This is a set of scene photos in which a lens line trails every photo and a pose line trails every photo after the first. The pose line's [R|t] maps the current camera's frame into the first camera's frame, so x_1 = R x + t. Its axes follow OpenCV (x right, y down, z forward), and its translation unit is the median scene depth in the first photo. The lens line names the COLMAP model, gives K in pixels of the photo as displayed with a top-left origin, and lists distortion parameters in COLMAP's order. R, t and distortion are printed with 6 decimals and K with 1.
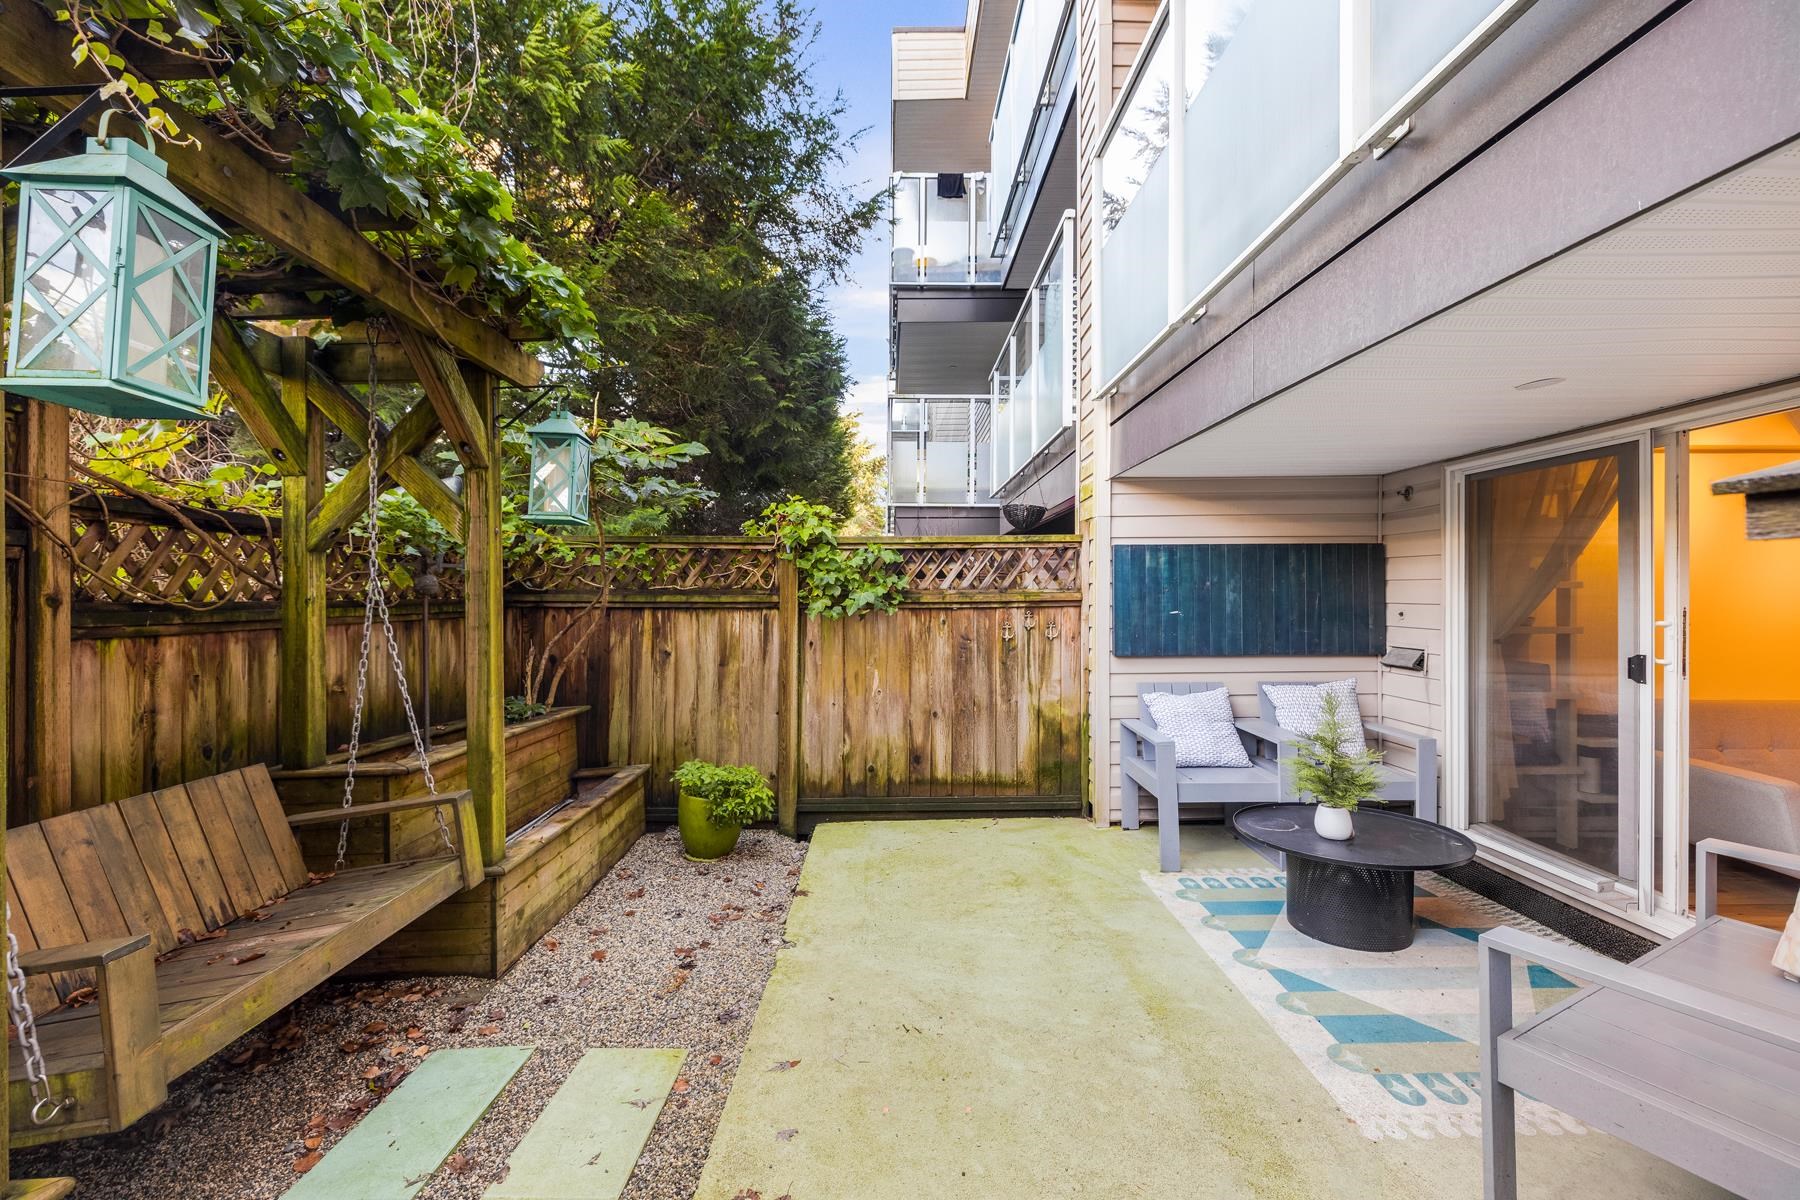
lens RADIAL K [[753.2, 0, 896.8], [0, 753.2, 590.6], [0, 0, 1]] dist [0.000431, 0.000253]
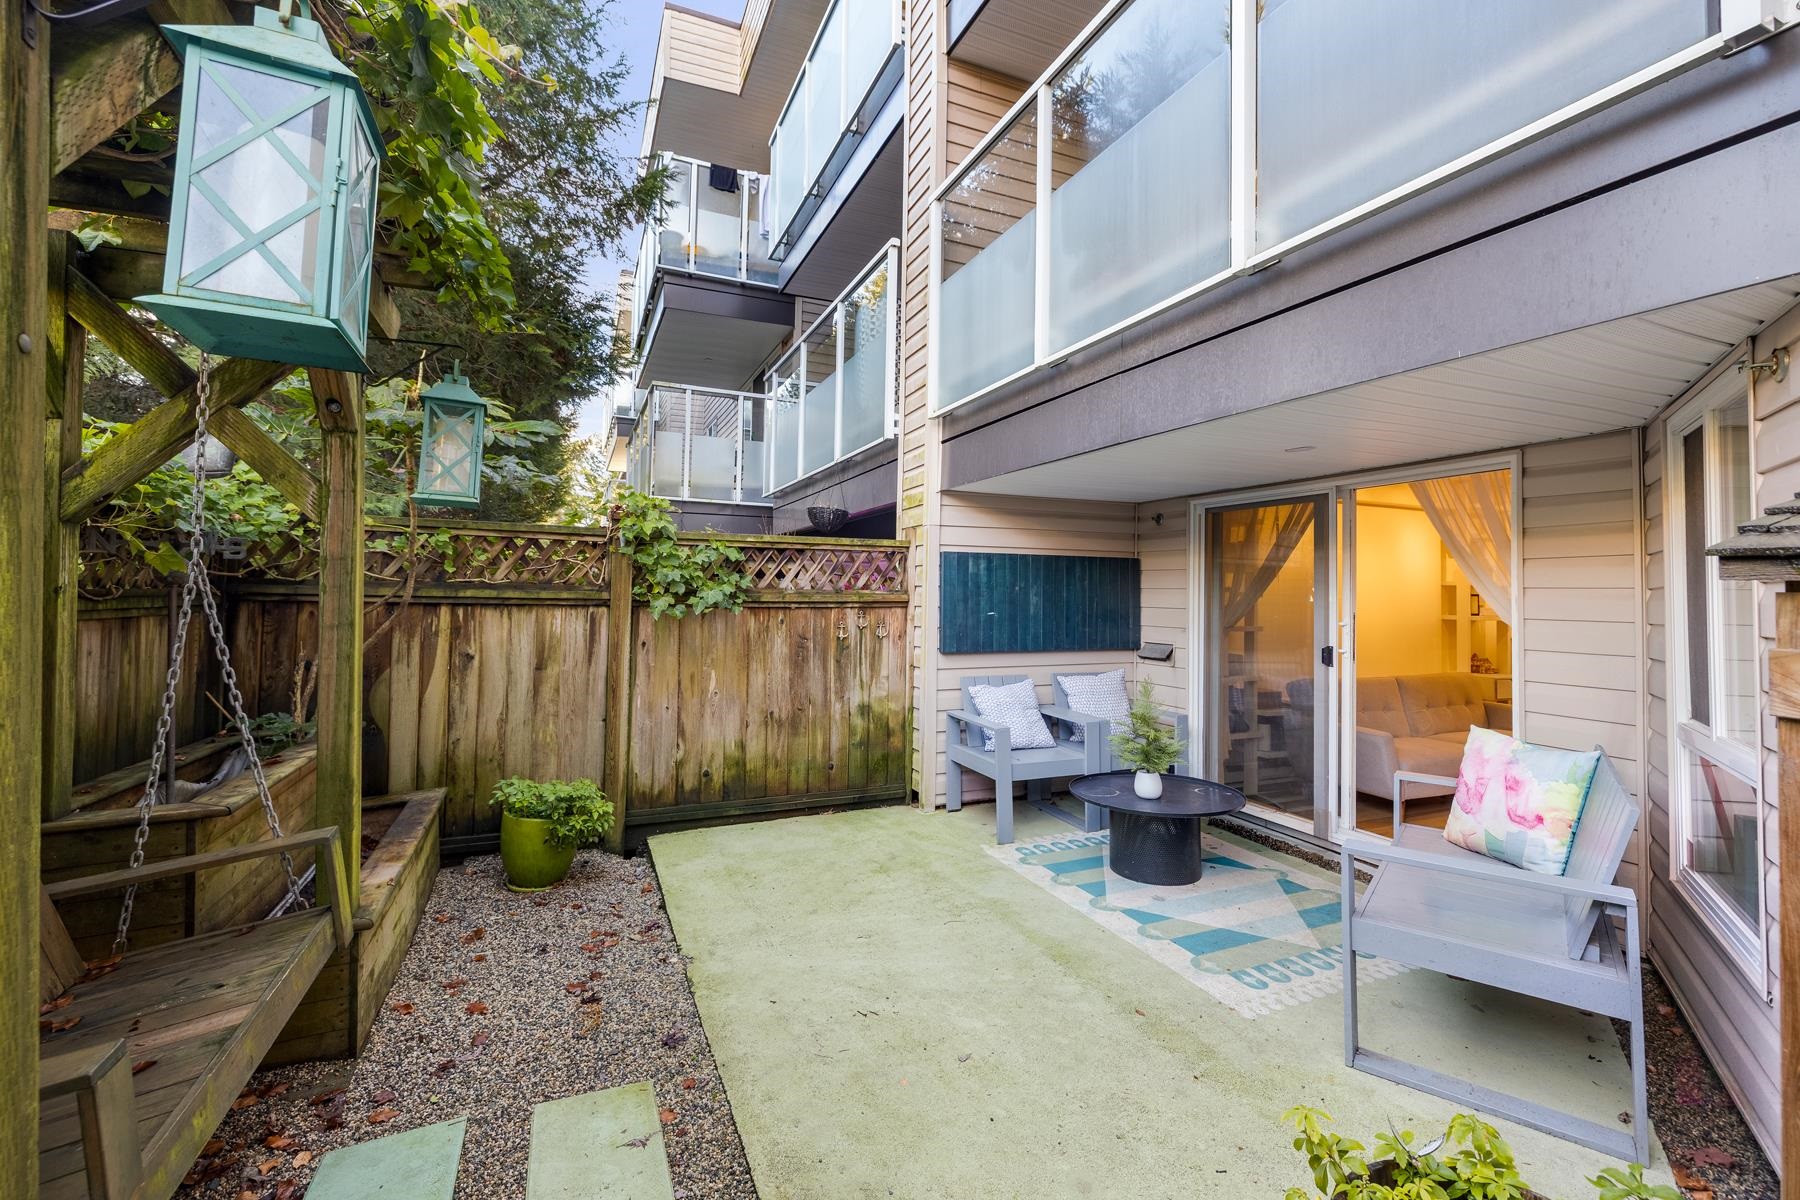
lens RADIAL K [[761.5, 0, 898.1], [0, 761.5, 572.7], [0, 0, 1]] dist [0.000170, 0.000191]
pose [[0.922136, 0.027733, 0.385871, -0.236509], [-0.018966, 0.999469, -0.026510, 0.001032], [-0.386401, 0.017128, 0.922172, 0.002815]]
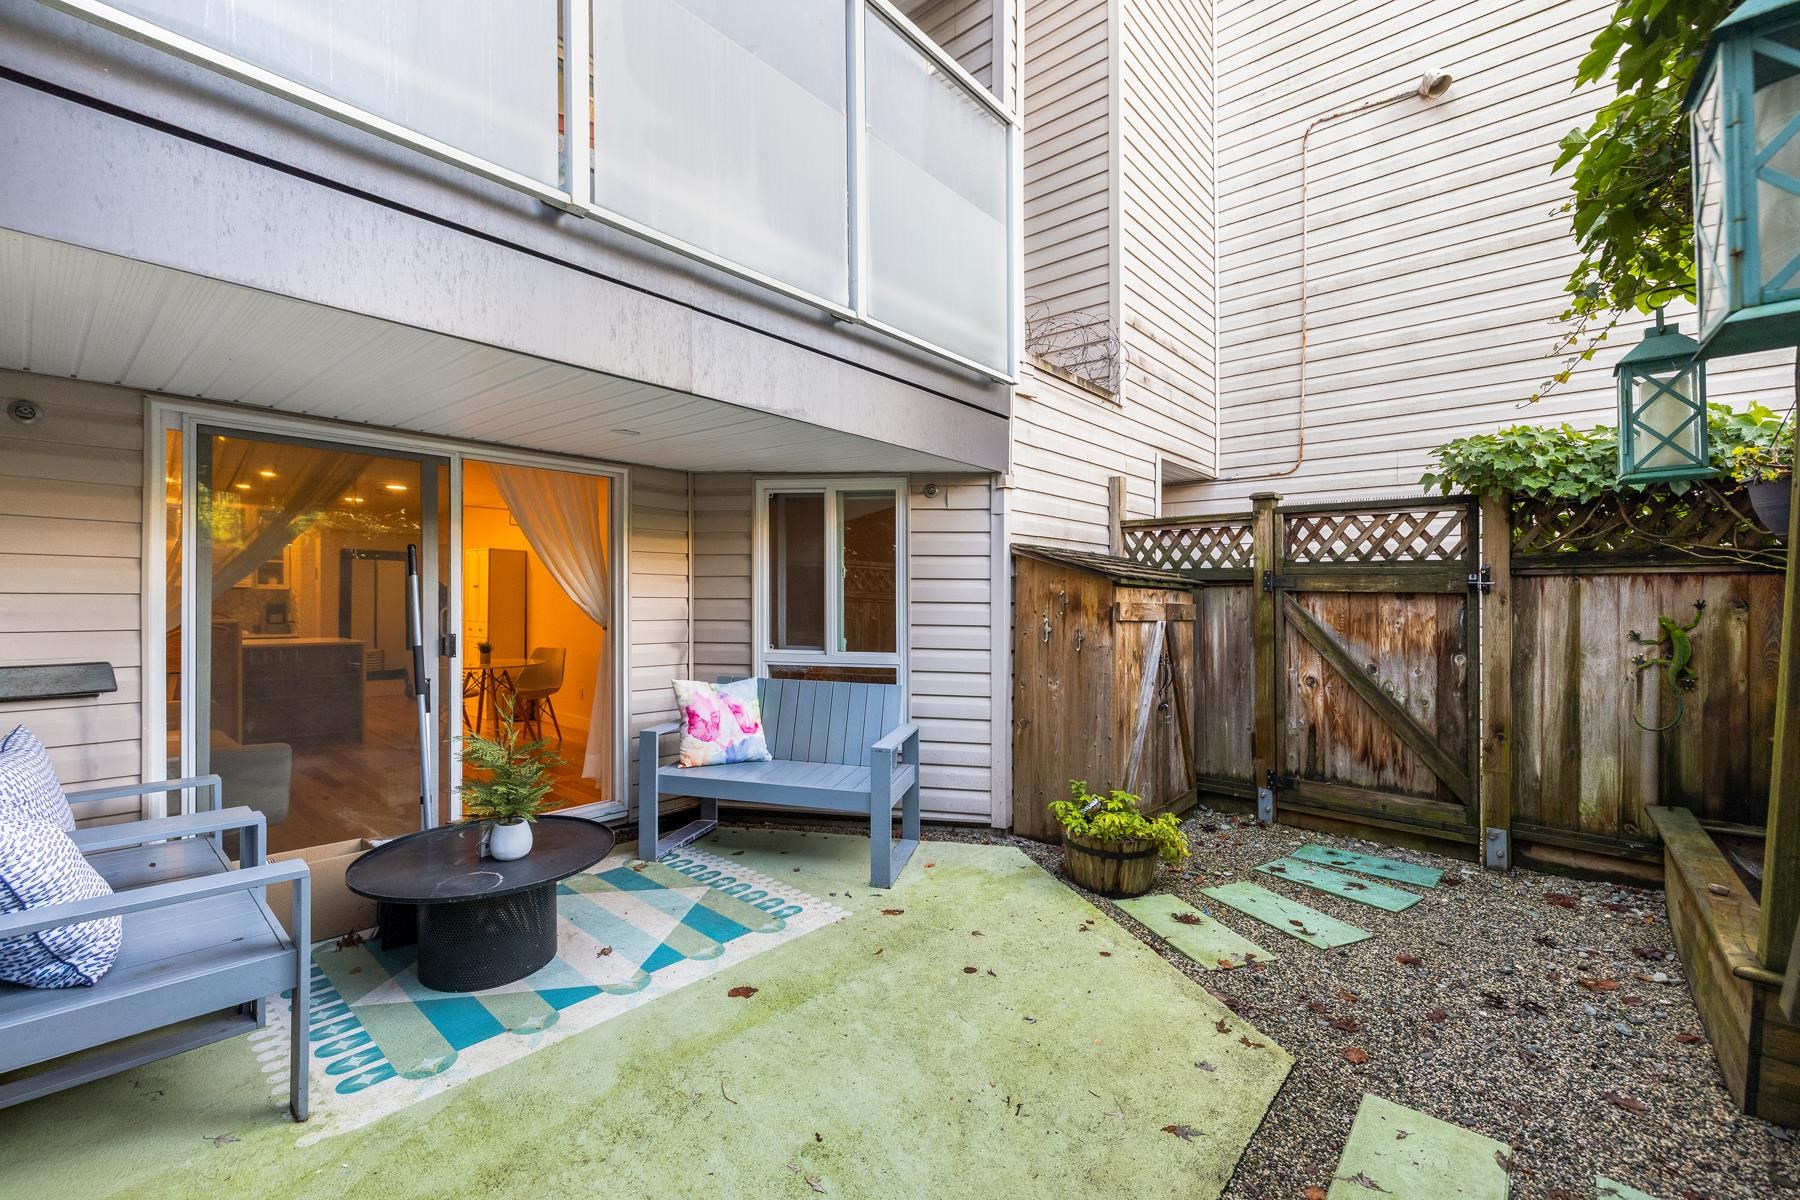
lens RADIAL K [[751.5, 0, 896.8], [0, 751.5, 596.9], [0, 0, 1]] dist [0.000960, 0.000635]
pose [[-0.740337, -0.008830, 0.672178, -0.286003], [-0.014056, 0.999898, -0.002345, 0.013761], [-0.672089, -0.011184, -0.740386, 1.110854]]
